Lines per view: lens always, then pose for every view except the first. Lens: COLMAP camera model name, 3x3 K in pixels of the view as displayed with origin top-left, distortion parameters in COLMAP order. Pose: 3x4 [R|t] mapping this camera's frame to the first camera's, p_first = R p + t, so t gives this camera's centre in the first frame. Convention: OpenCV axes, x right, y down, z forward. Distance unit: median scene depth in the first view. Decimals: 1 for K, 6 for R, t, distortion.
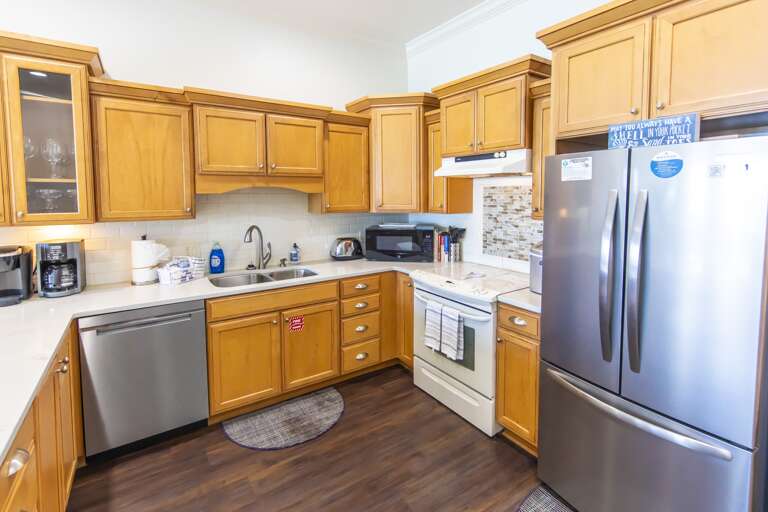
lens RADIAL K [[357.0, 0, 384.6], [0, 357.0, 213.8], [0, 0, 1]] dist [0.000350, -0.000058]
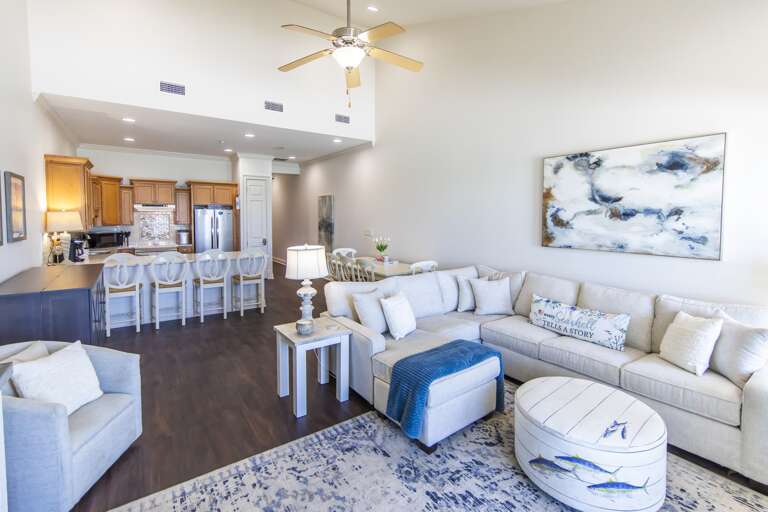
lens RADIAL K [[355.3, 0, 384.5], [0, 355.3, 227.1], [0, 0, 1]] dist [0.001410, 0.000177]
pose [[-0.018343, -0.031618, 0.999332, -2.403569], [0.058023, 0.997782, 0.032634, 0.034968], [-0.998147, 0.058583, -0.016468, -0.766105]]
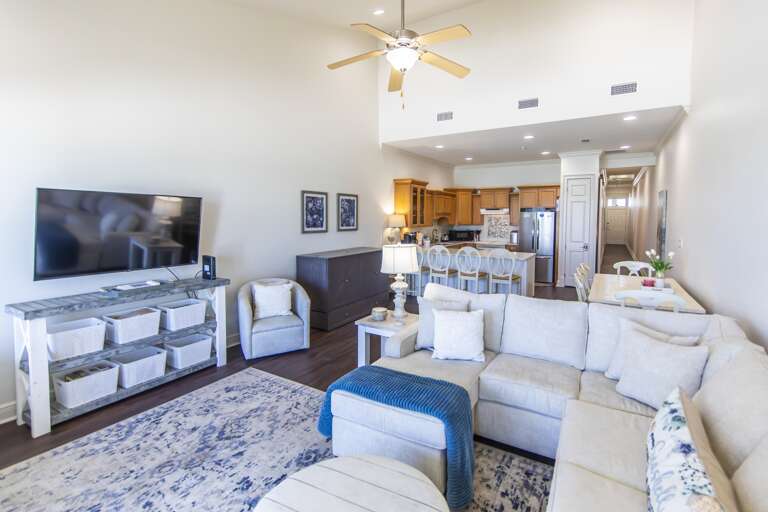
lens RADIAL K [[348.4, 0, 400.5], [0, 348.4, 236.2], [0, 0, 1]] dist [0.001467, 0.000108]
pose [[0.902799, -0.019806, 0.429607, -1.840163], [0.021394, 0.999770, 0.001133, 0.080343], [-0.429531, 0.008168, 0.903015, -1.561105]]
